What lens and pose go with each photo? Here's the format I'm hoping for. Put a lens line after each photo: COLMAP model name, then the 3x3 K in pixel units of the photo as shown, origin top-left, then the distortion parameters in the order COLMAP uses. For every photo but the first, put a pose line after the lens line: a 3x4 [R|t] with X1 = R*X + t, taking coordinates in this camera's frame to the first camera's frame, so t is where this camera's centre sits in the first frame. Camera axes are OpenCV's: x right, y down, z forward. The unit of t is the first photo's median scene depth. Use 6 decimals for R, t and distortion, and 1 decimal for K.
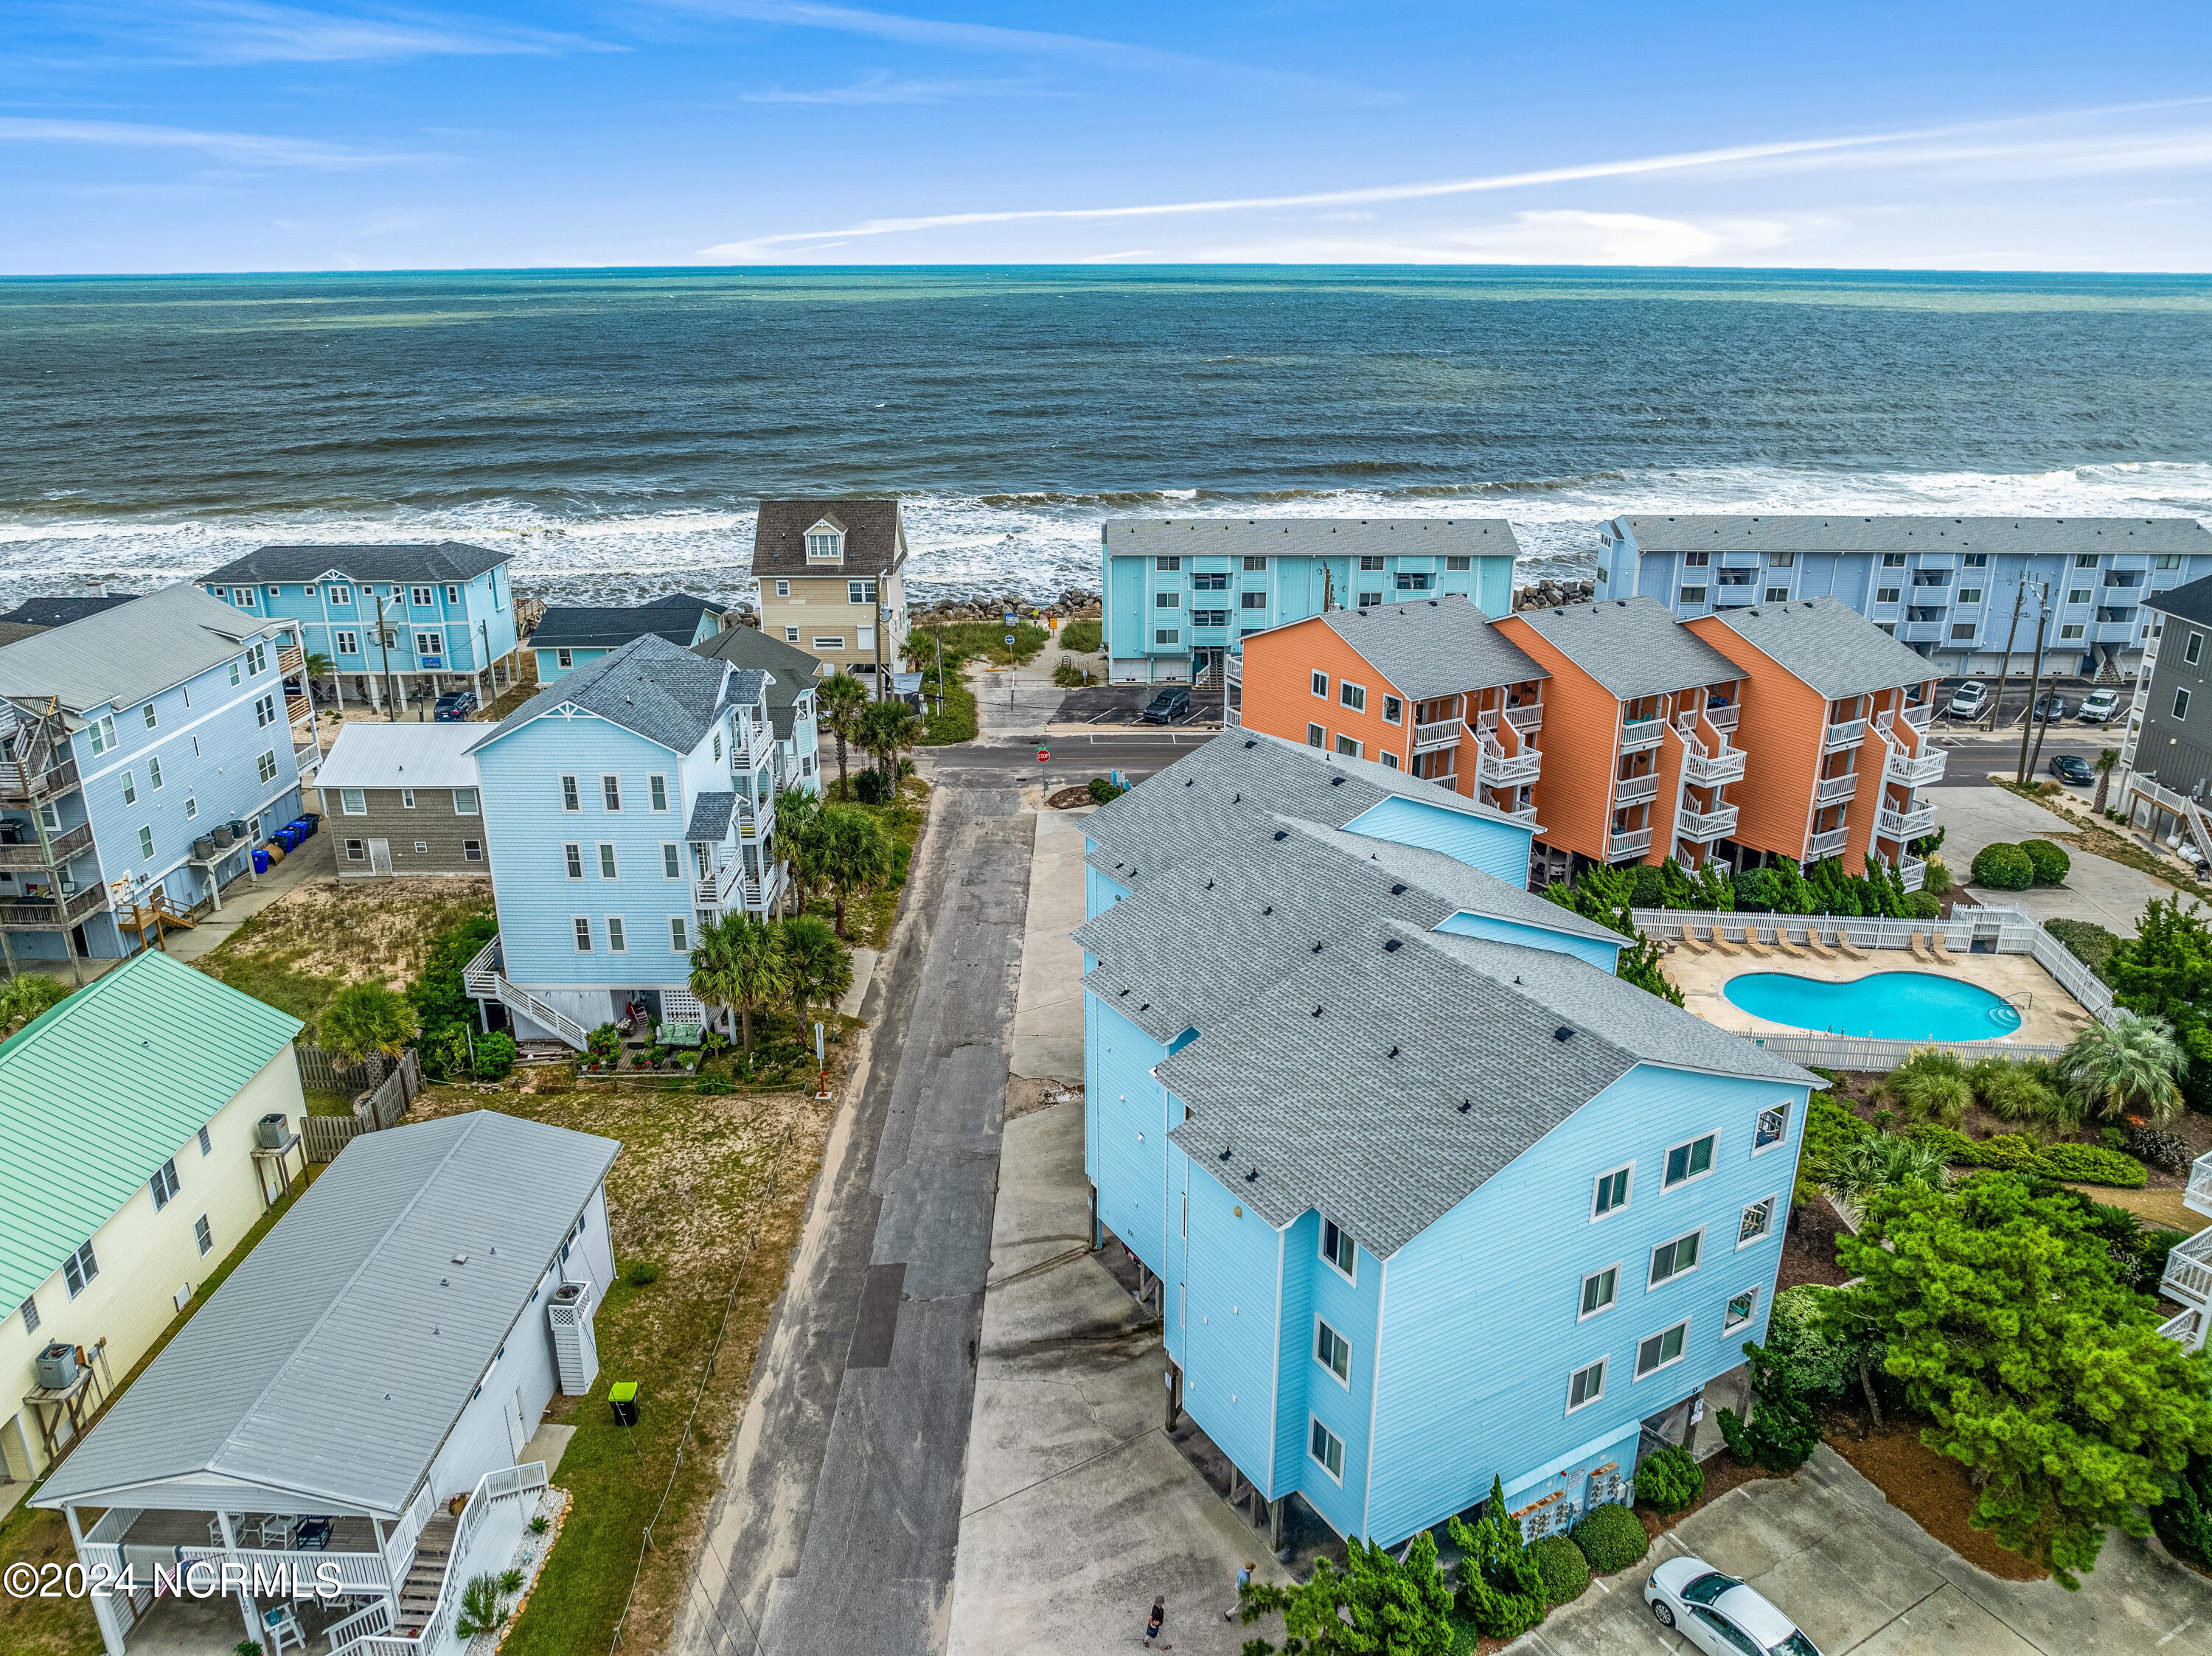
lens RADIAL K [[1570.5, 0, 1106.0], [0, 1570.5, 828.0], [0, 0, 1]] dist [-0.035255, -0.004729]
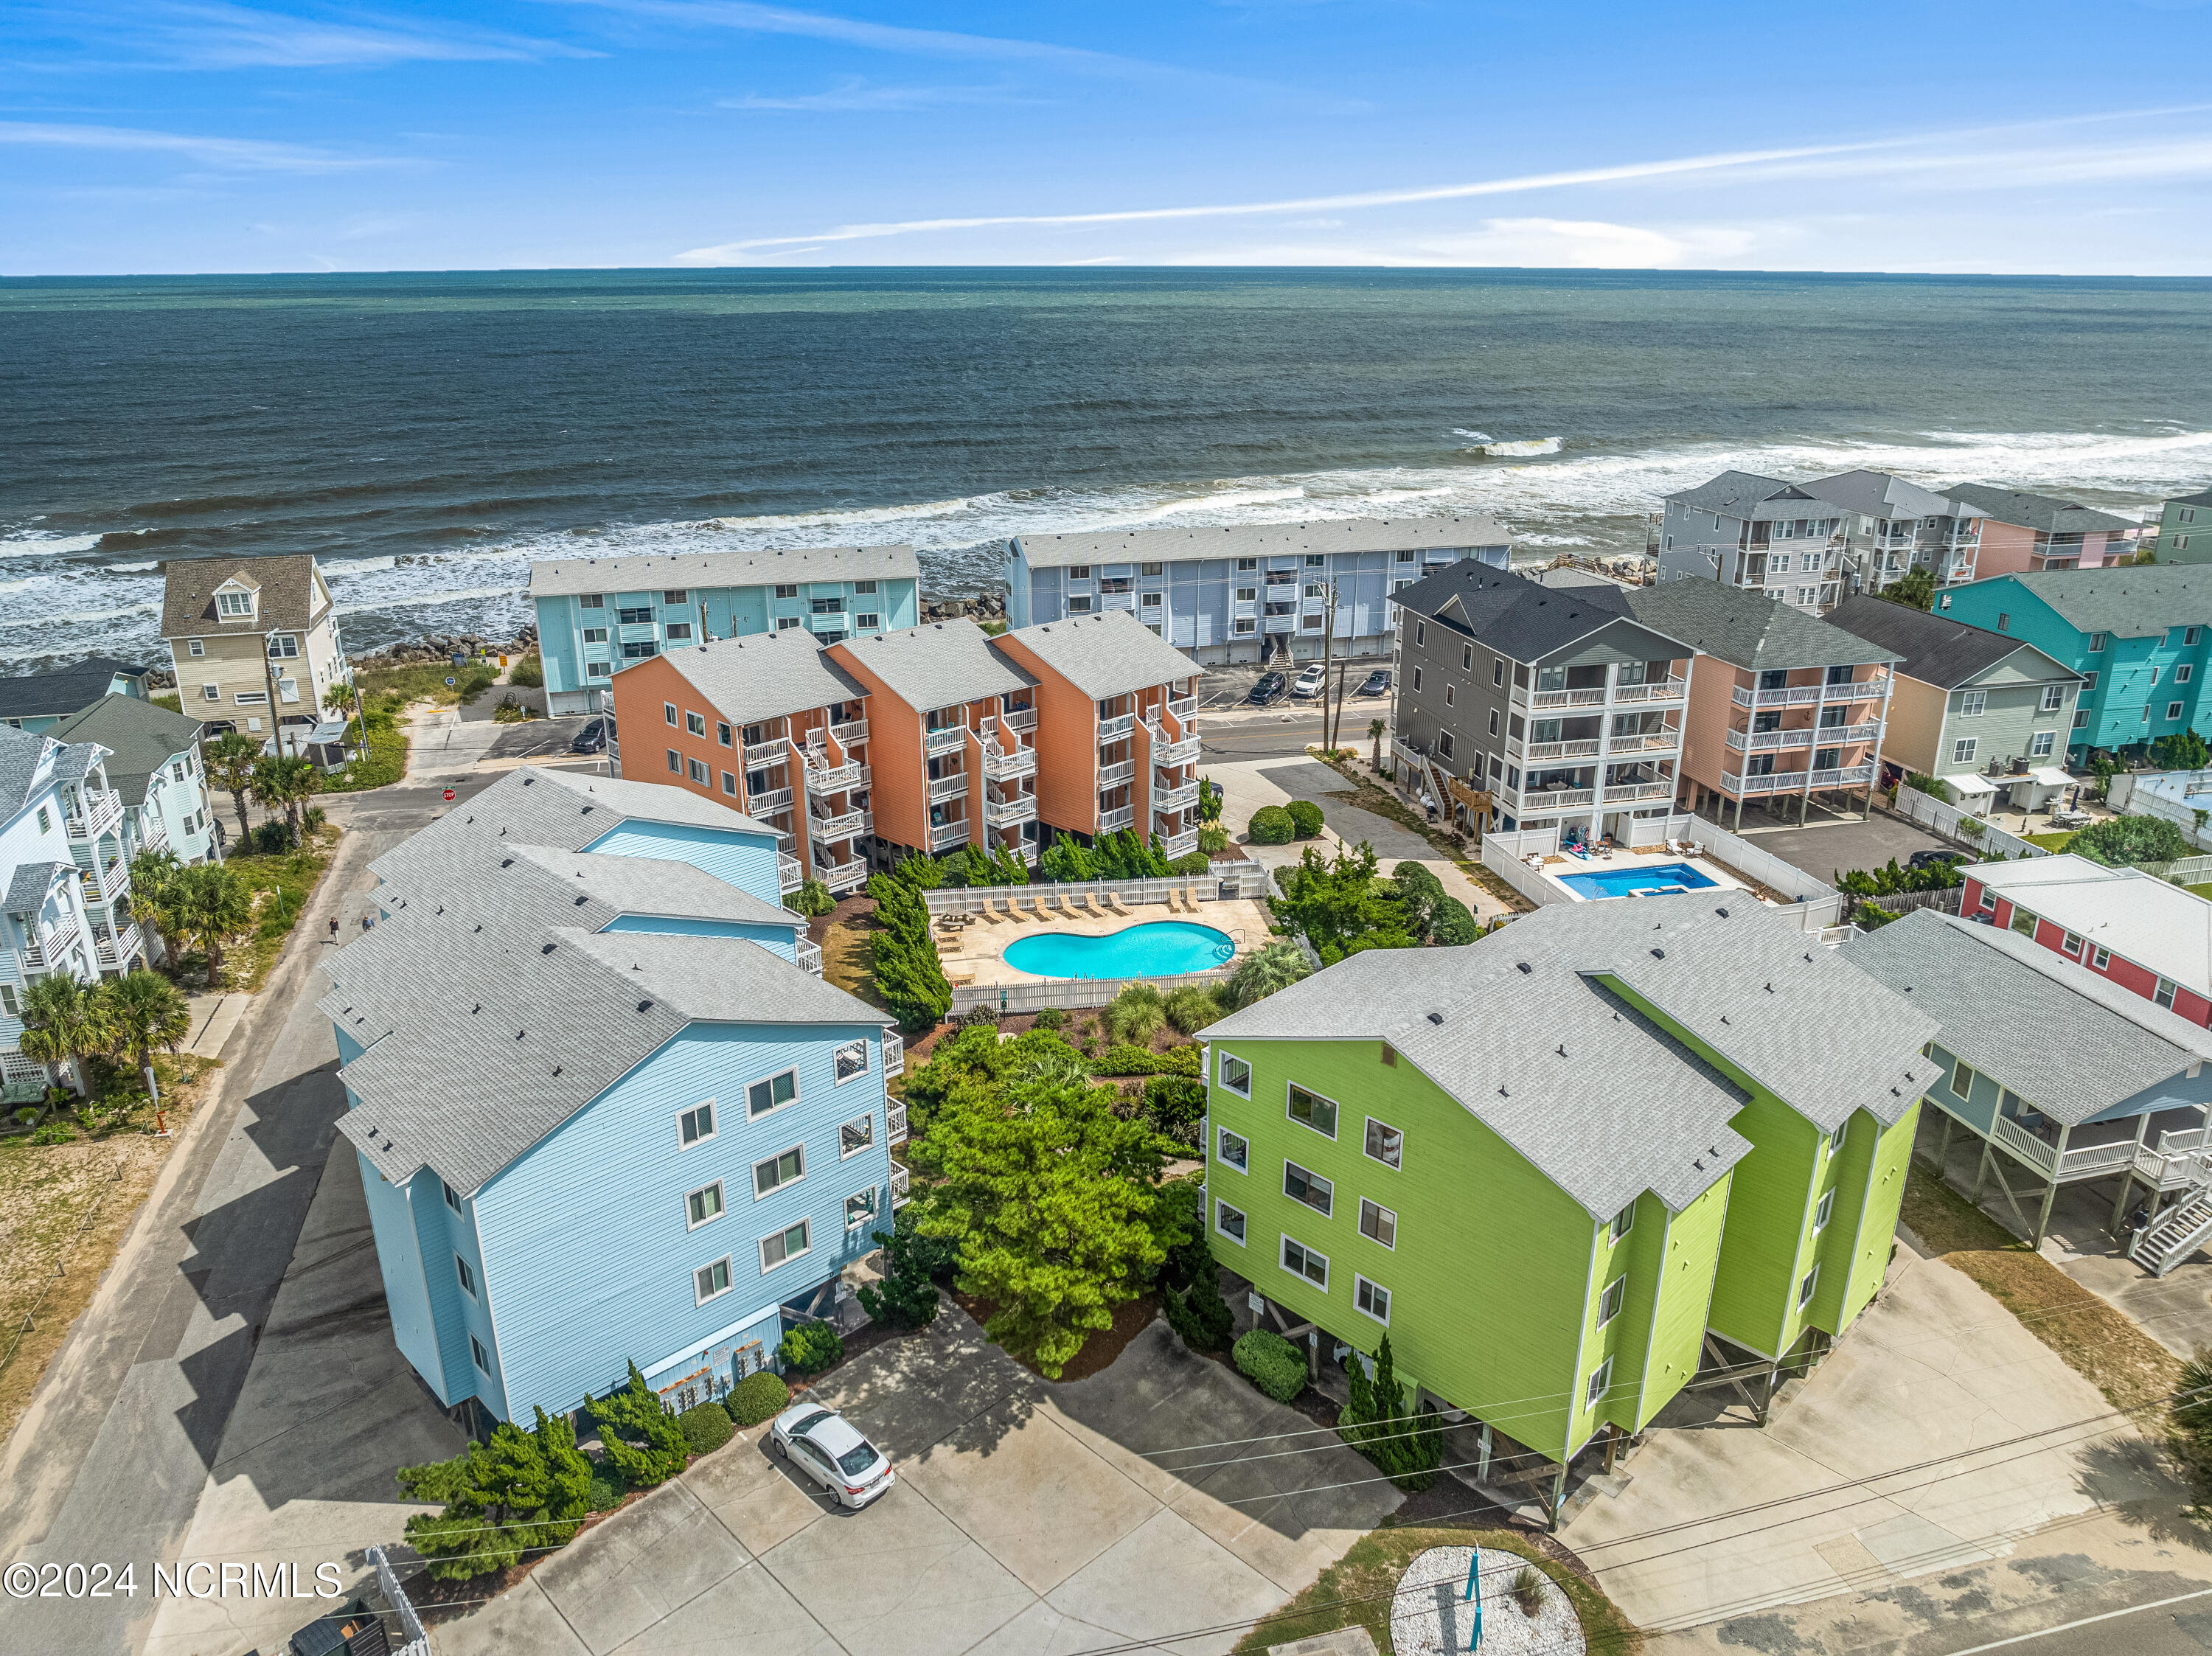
lens RADIAL K [[1553.7, 0, 1106.0], [0, 1553.7, 828.0], [0, 0, 1]] dist [-0.038526, 0.007610]
pose [[0.968129, -0.084474, 0.235777, 0.183266], [0.083946, 0.996394, 0.012298, 0.001332], [-0.235966, 0.007886, 0.971729, -0.157711]]
